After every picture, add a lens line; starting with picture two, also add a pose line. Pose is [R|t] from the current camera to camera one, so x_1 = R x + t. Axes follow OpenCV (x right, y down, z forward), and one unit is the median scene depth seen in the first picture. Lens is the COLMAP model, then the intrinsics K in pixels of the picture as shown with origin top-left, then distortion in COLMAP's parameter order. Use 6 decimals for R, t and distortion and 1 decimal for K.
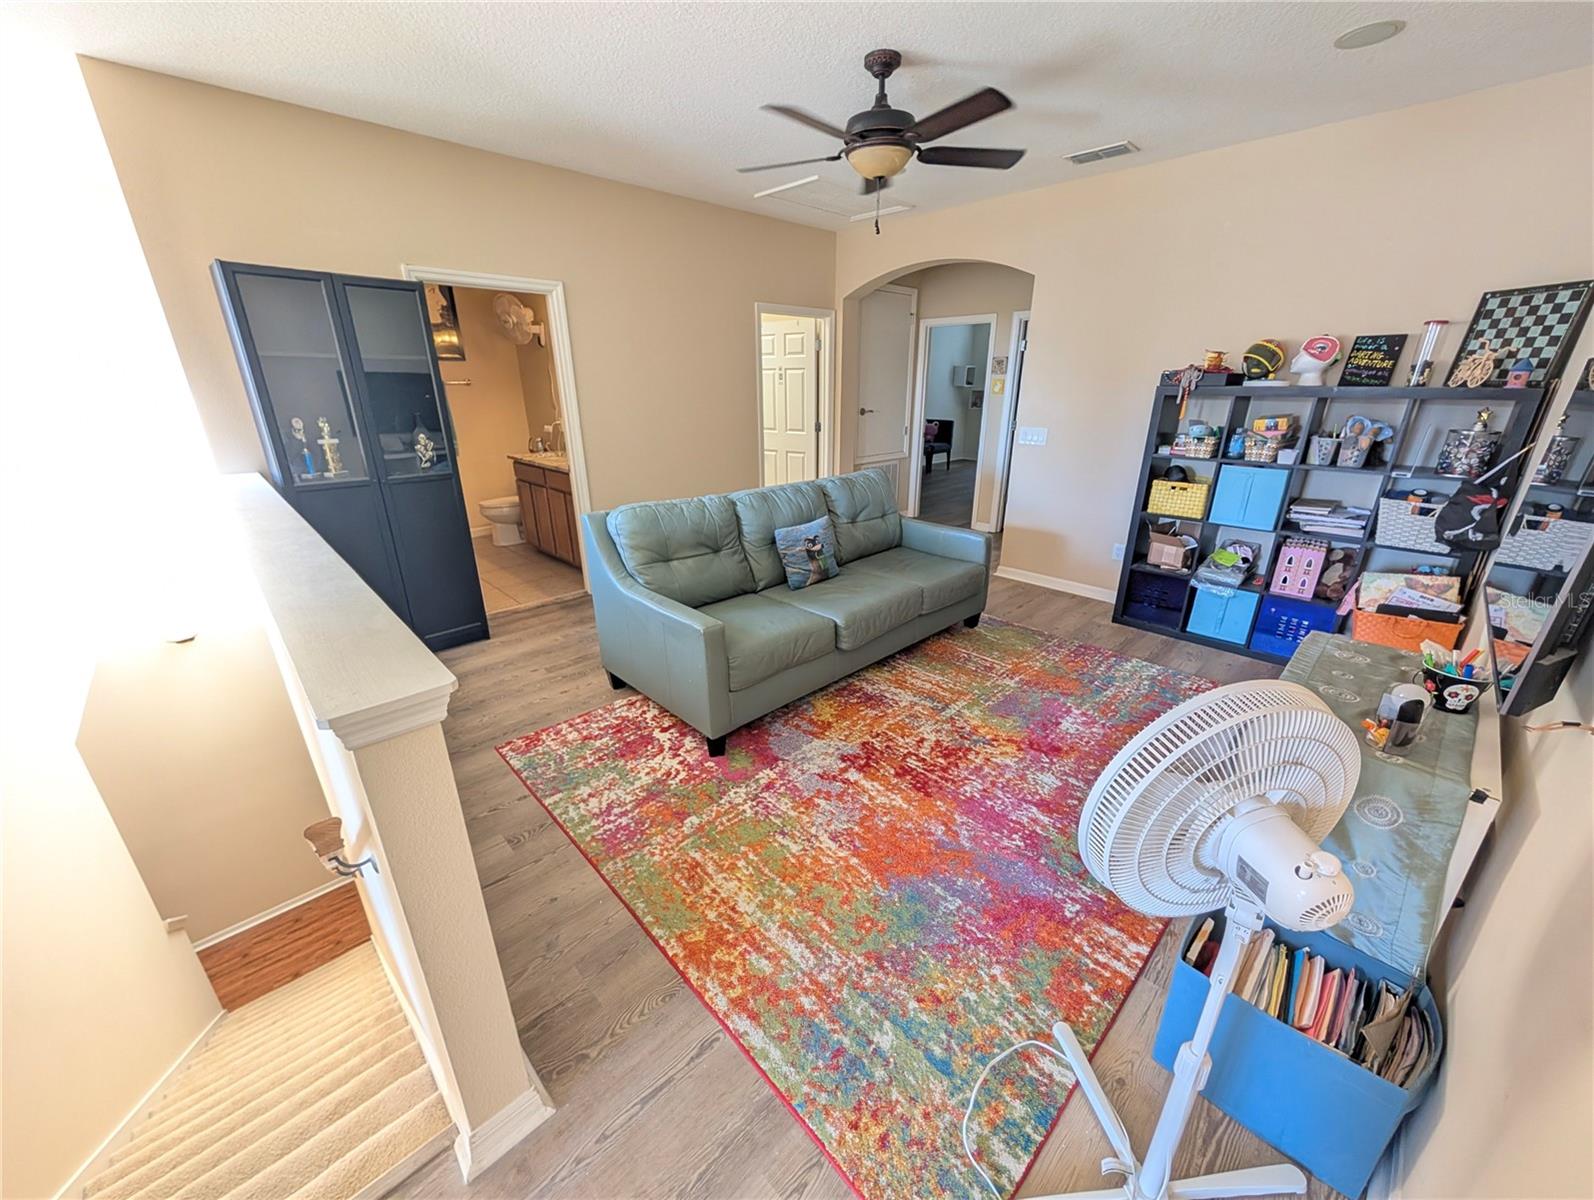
lens RADIAL K [[607.4, 0, 799.4], [0, 607.4, 605.9], [0, 0, 1]] dist [0.001905, 0.000311]
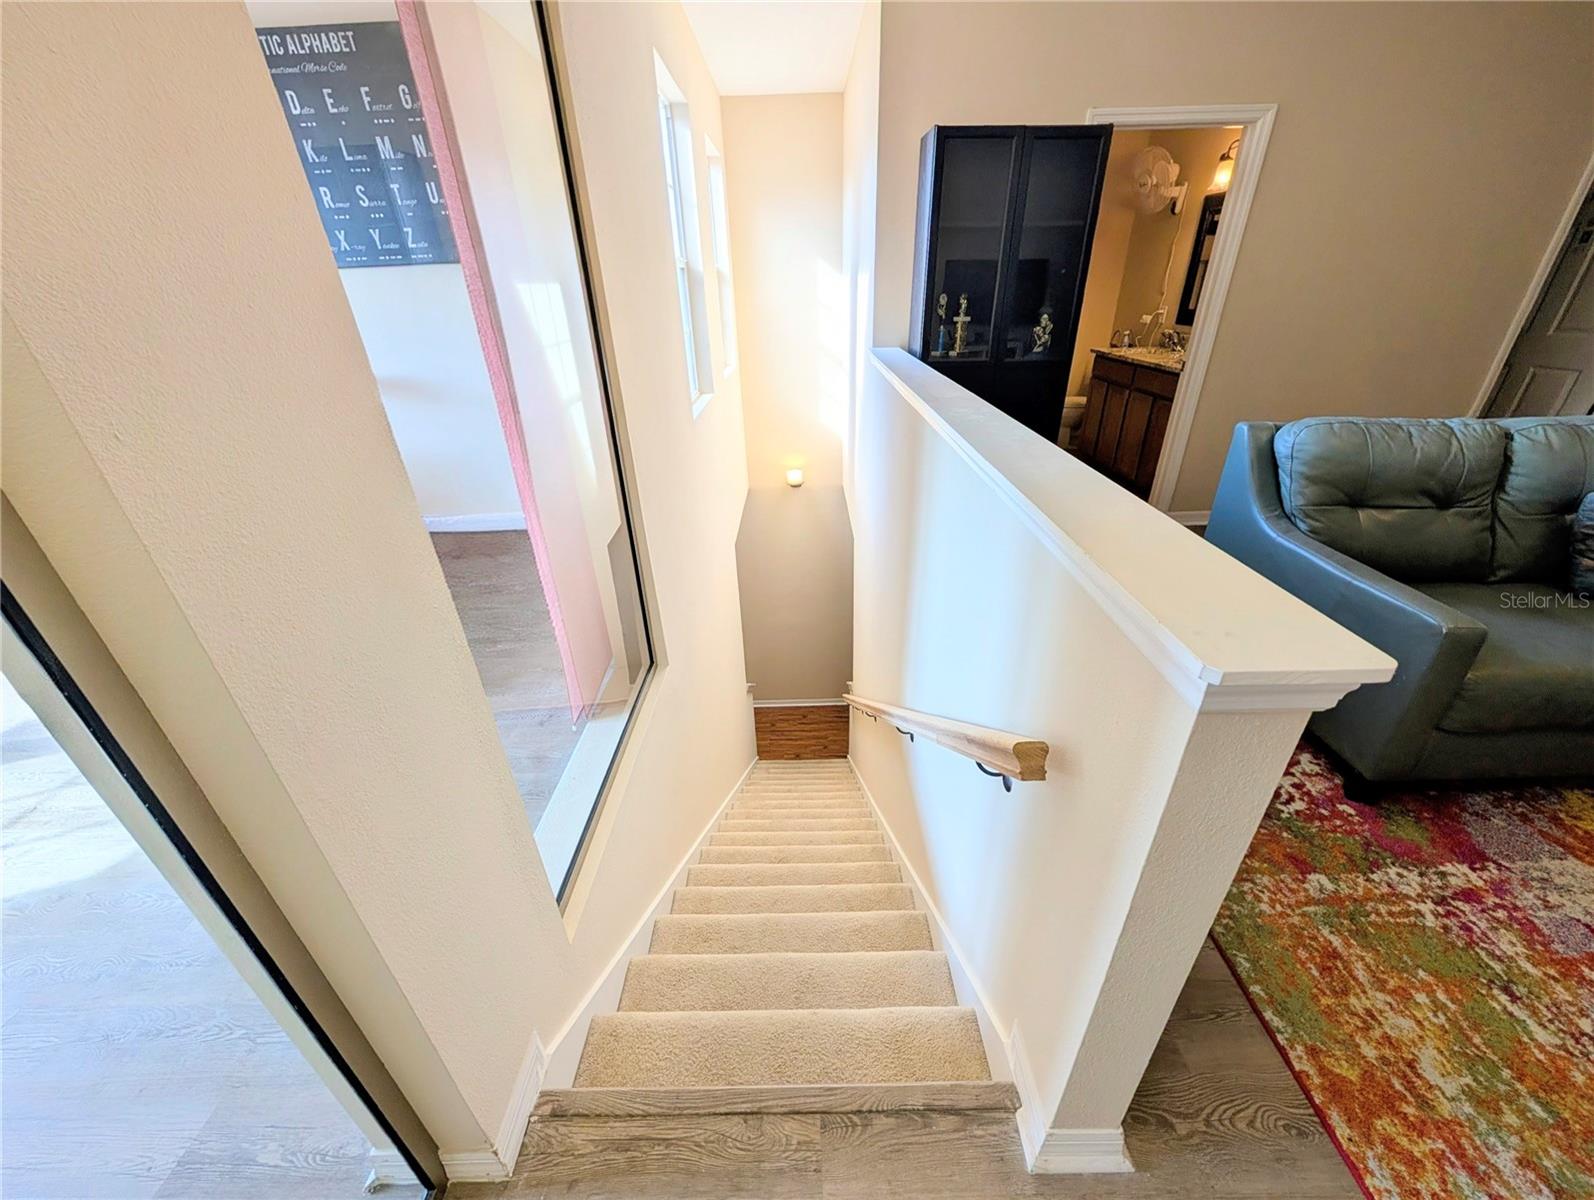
lens RADIAL K [[607.4, 0, 799.4], [0, 607.4, 605.9], [0, 0, 1]] dist [0.001905, 0.000311]
pose [[0.716267, 0.313947, -0.623216, -0.223107], [-0.224082, 0.949262, 0.220655, 0.024671], [0.660870, -0.018396, 0.750275, 0.062380]]
